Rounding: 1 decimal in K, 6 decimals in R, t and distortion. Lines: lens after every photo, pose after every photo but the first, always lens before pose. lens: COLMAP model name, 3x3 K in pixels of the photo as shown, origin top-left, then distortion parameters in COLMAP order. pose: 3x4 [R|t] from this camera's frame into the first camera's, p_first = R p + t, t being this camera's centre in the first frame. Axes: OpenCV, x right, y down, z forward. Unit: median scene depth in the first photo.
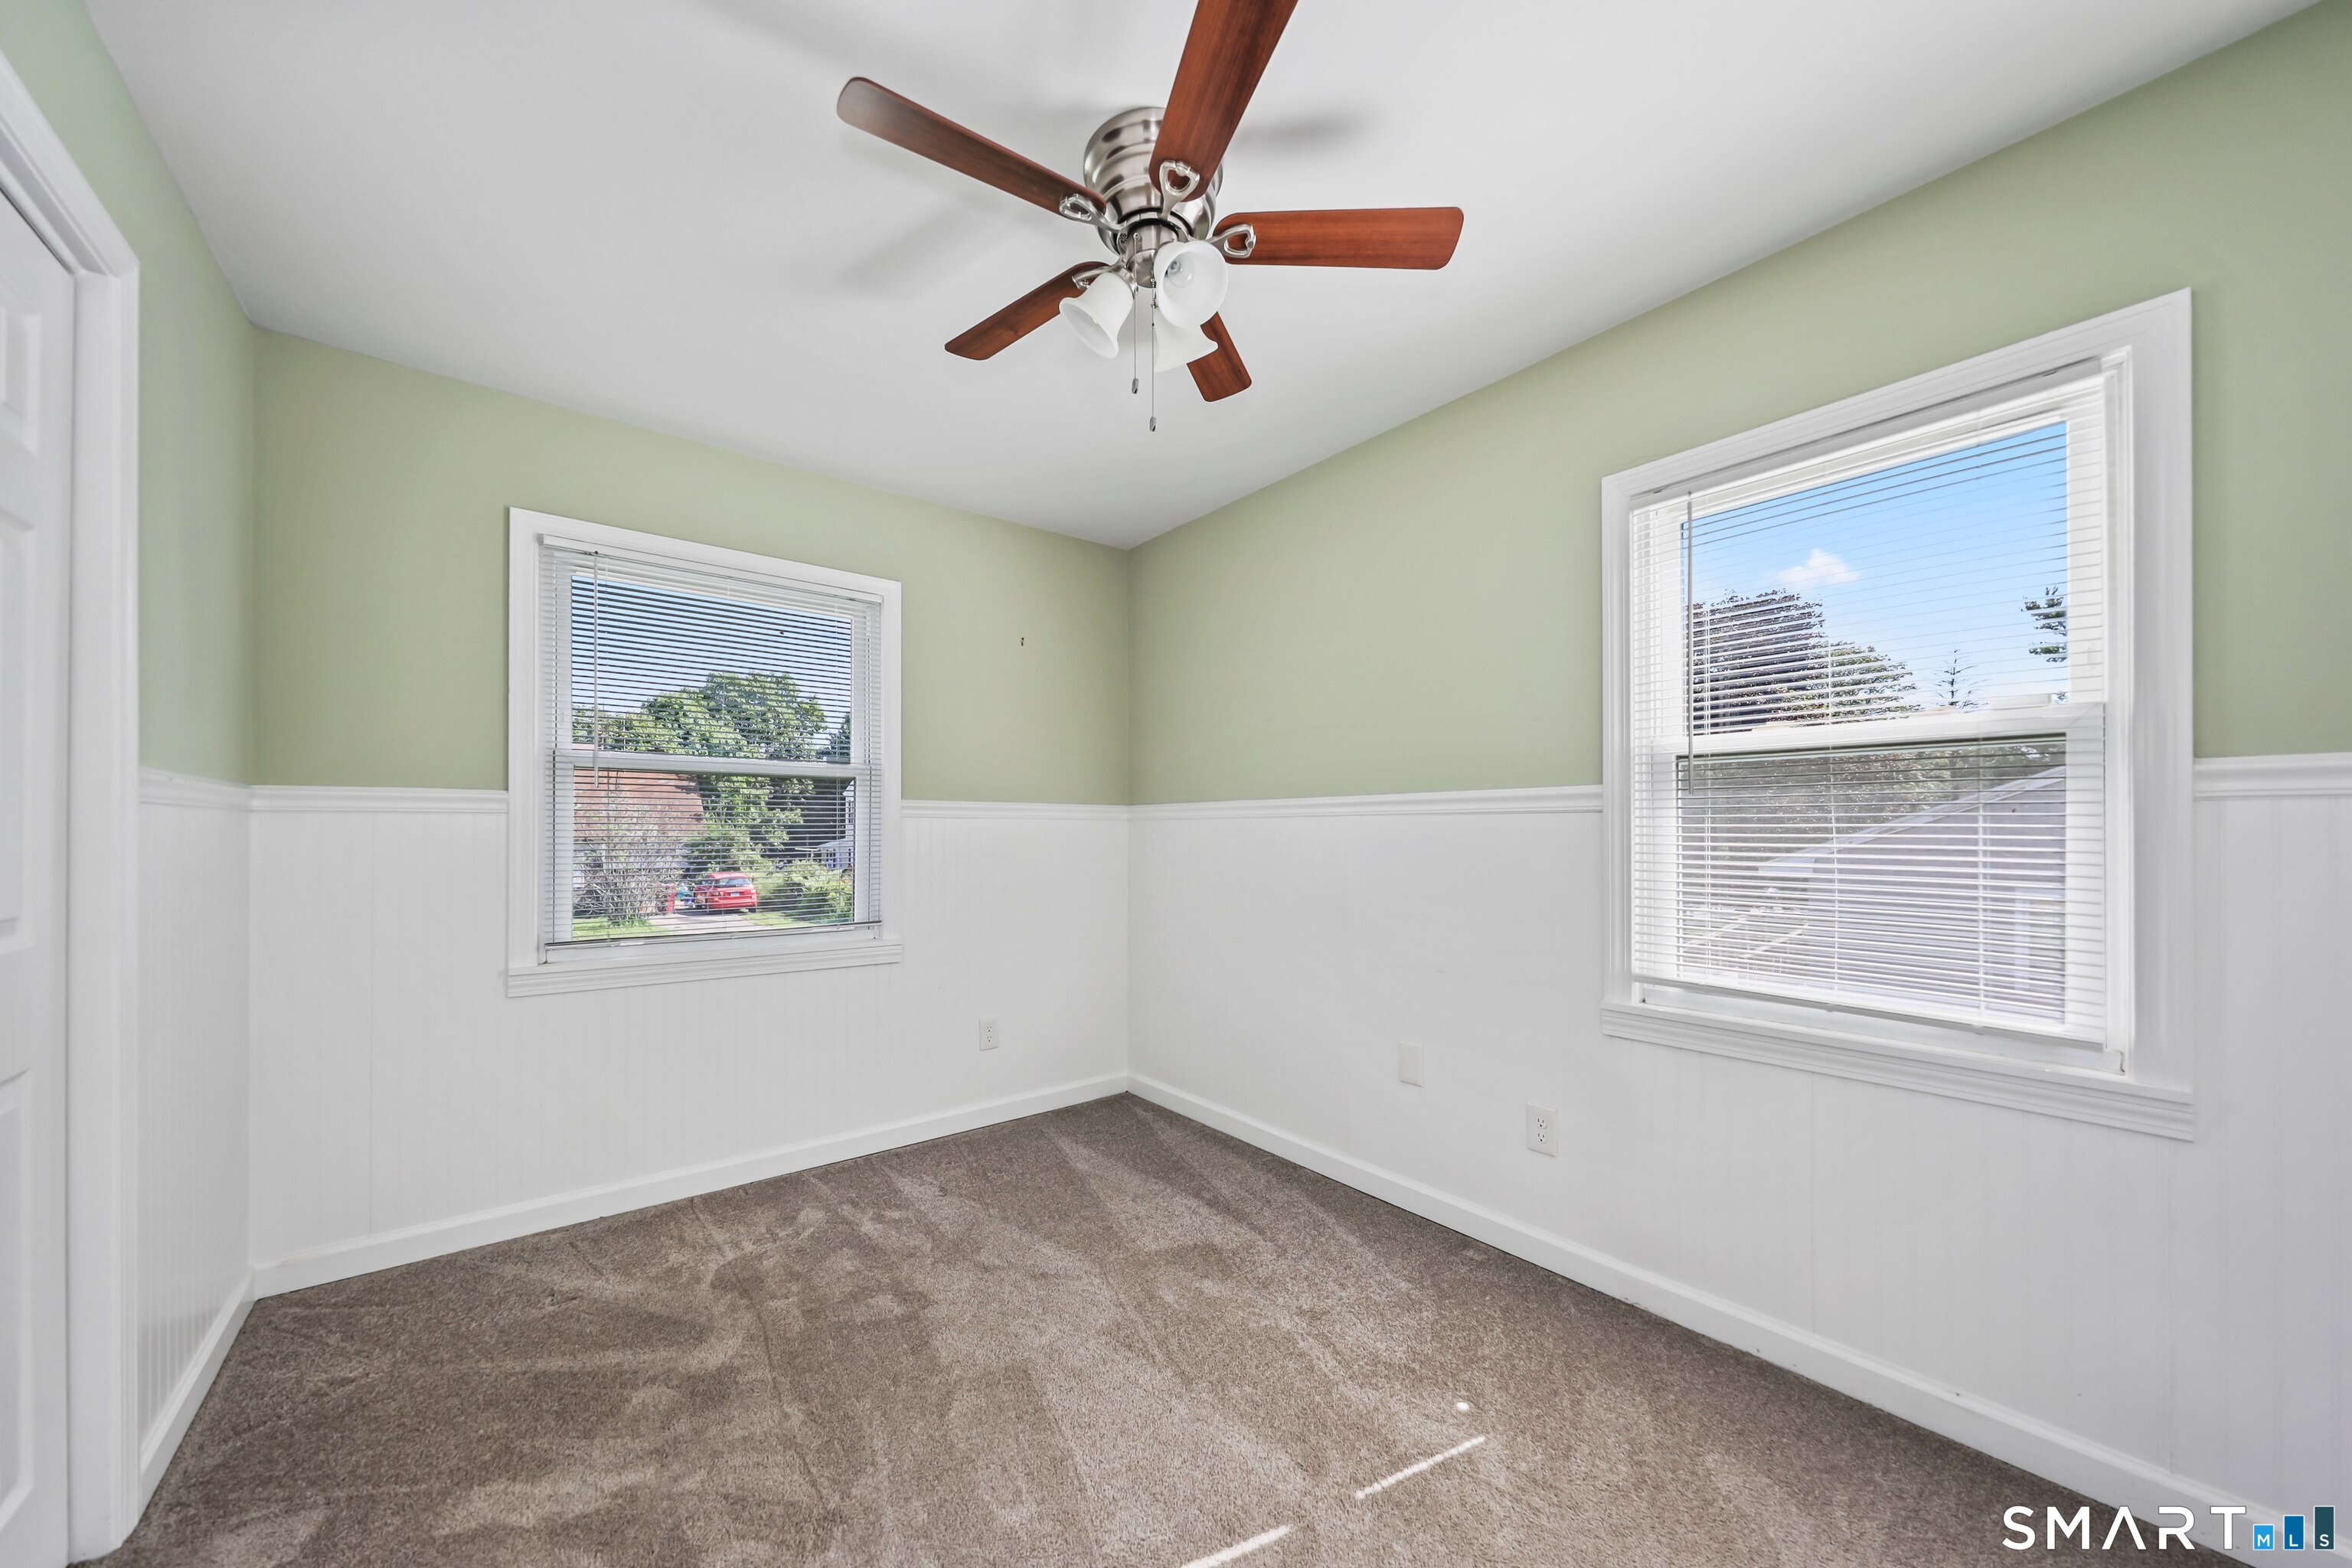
lens RADIAL K [[814.6, 0, 1172.4], [0, 814.6, 827.1], [0, 0, 1]] dist [0.000950, -0.000042]
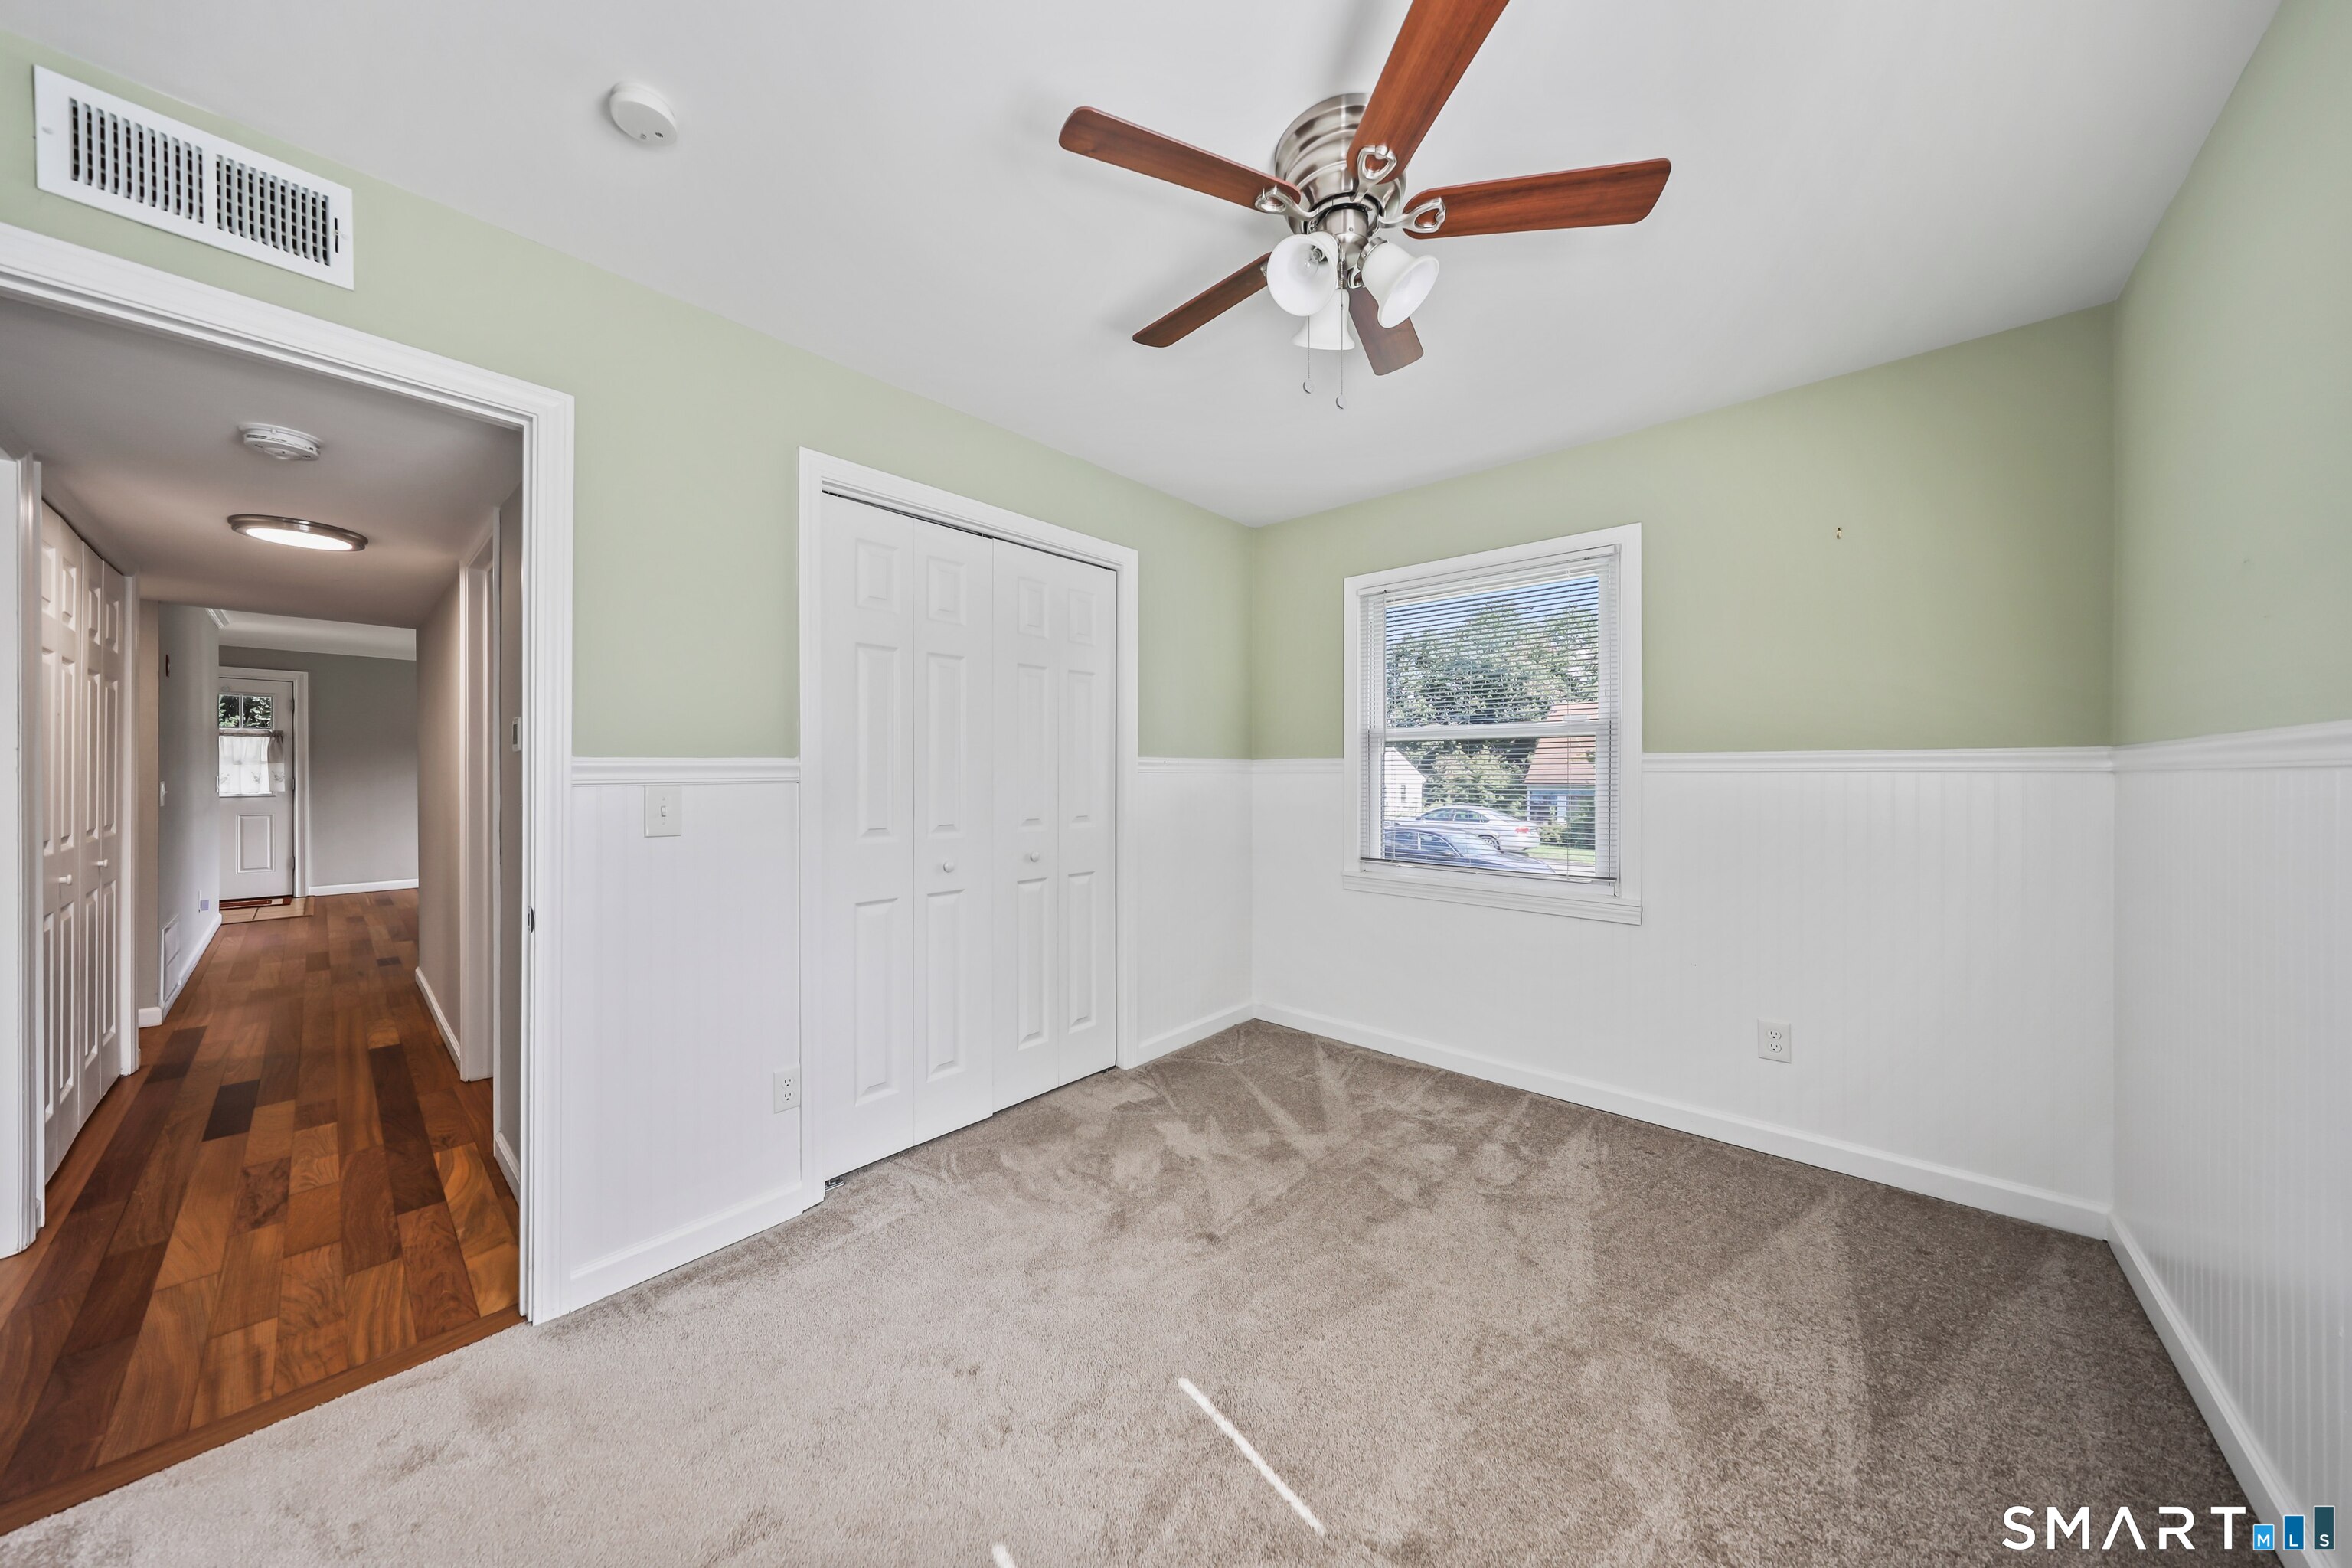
lens RADIAL K [[775.2, 0, 1171.6], [0, 775.2, 776.1], [0, 0, 1]] dist [-0.000445, -0.000039]
pose [[0.171604, -0.000555, -0.985166, 0.624004], [0.000541, 1.000000, -0.000469, -0.009878], [0.985166, -0.000453, 0.171604, 0.421675]]
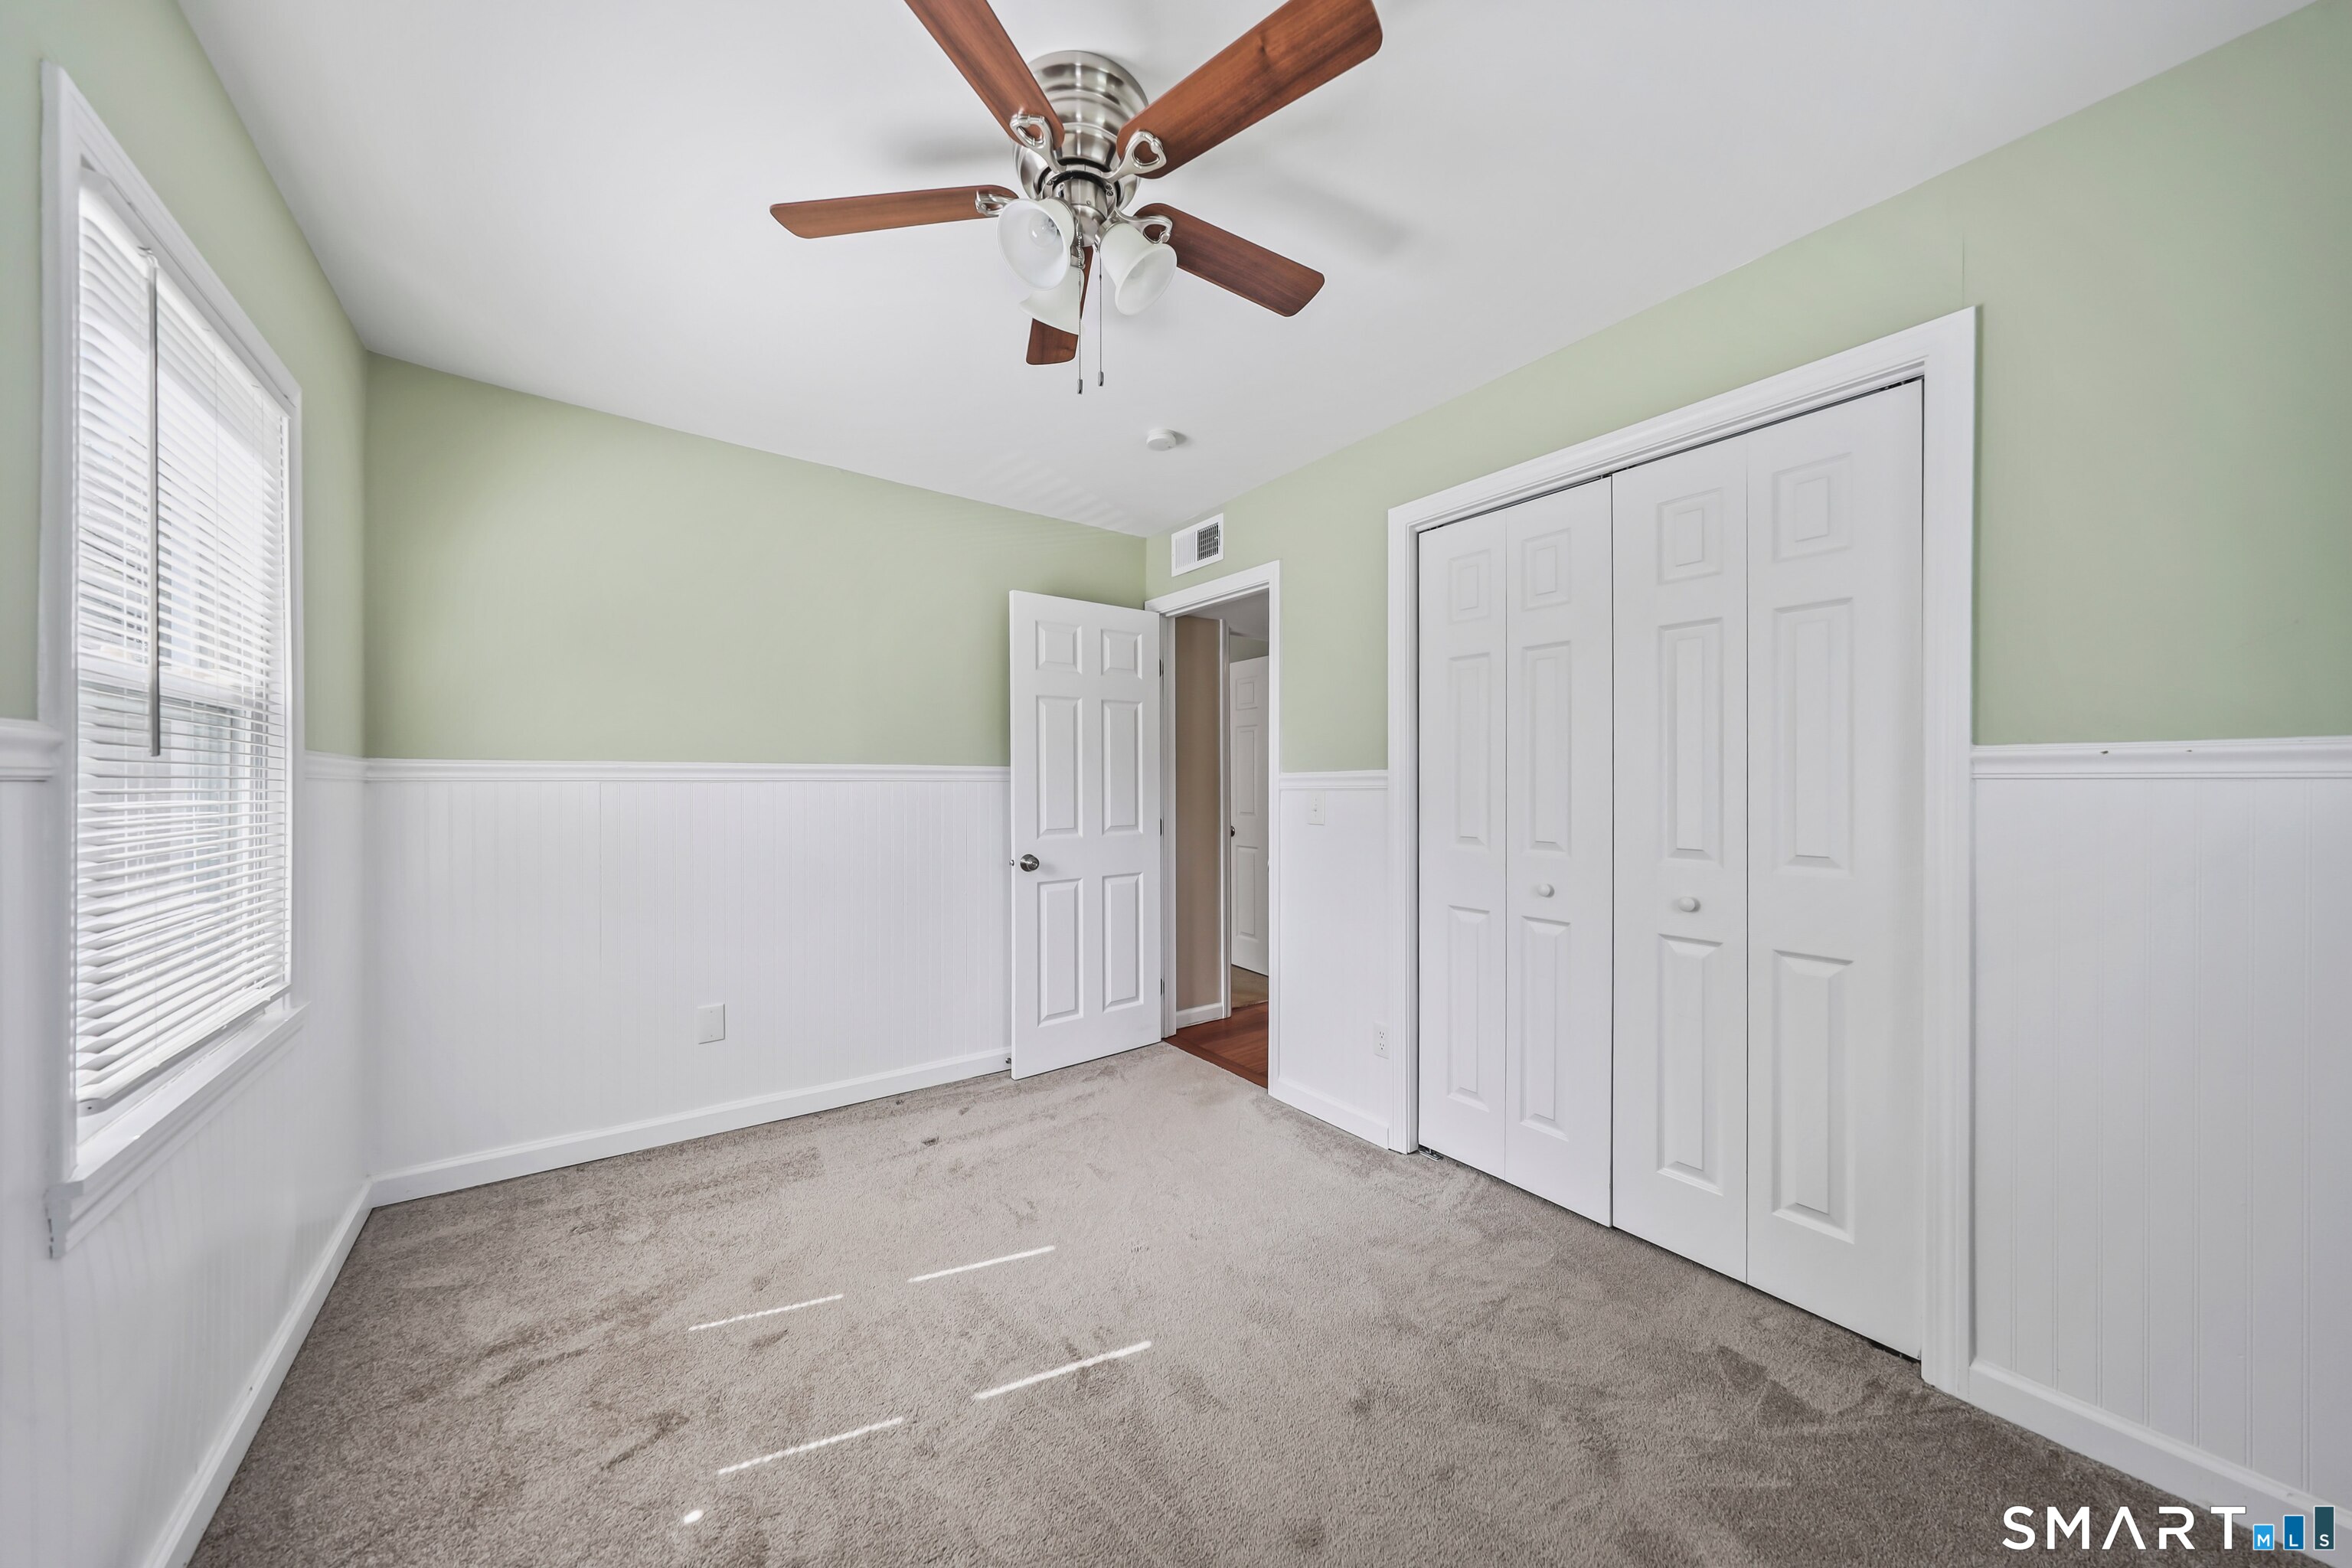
lens RADIAL K [[831.9, 0, 1176.0], [0, 831.9, 784.0], [0, 0, 1]] dist [-0.000030, 0.000003]
pose [[-0.997342, -0.000555, 0.072863, -0.118774], [-0.000284, 0.999993, 0.003725, -0.015686], [-0.072865, 0.003694, -0.997335, 1.321293]]
